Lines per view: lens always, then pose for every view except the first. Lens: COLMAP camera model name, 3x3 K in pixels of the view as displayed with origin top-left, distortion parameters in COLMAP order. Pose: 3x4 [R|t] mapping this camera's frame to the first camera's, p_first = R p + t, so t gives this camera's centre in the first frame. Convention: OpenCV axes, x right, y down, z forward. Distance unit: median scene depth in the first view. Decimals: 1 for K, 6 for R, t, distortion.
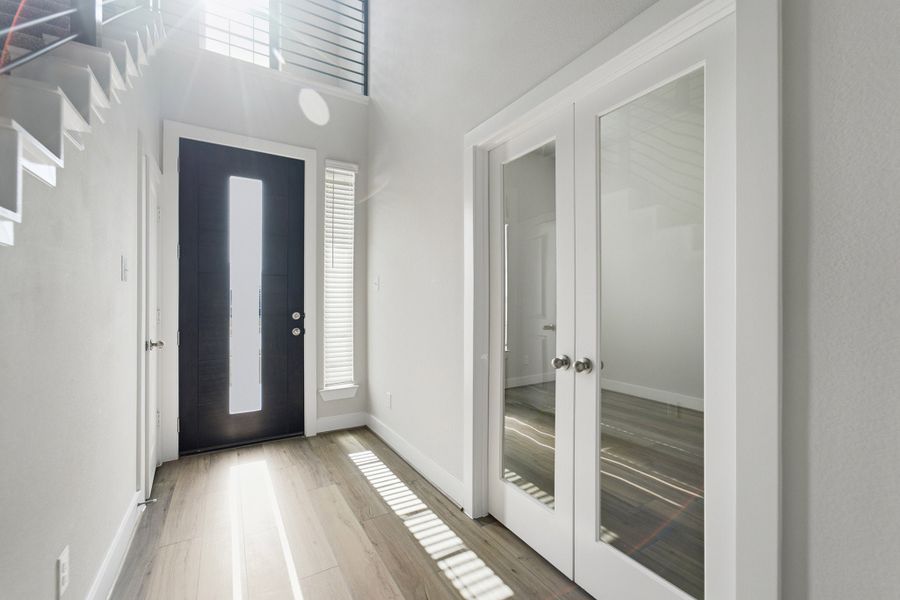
lens RADIAL K [[374.2, 0, 450.2], [0, 374.2, 302.3], [0, 0, 1]] dist [-0.001006, 0.000371]
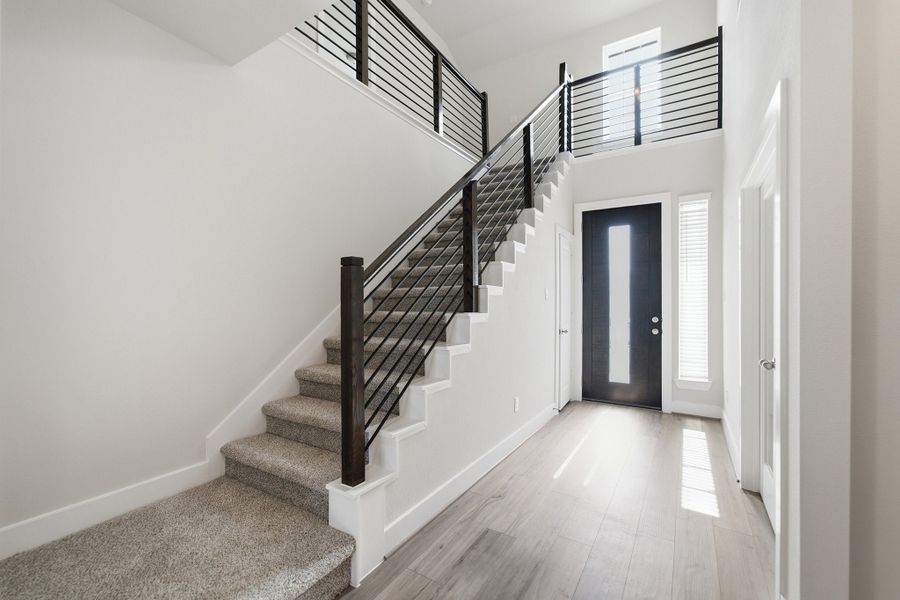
lens RADIAL K [[374.2, 0, 450.1], [0, 374.2, 302.1], [0, 0, 1]] dist [-0.001006, 0.000371]
pose [[0.455598, -0.000029, -0.890185, 0.446160], [-0.001324, 0.999999, -0.000710, -0.024043], [0.890184, 0.001502, 0.455598, -0.265993]]
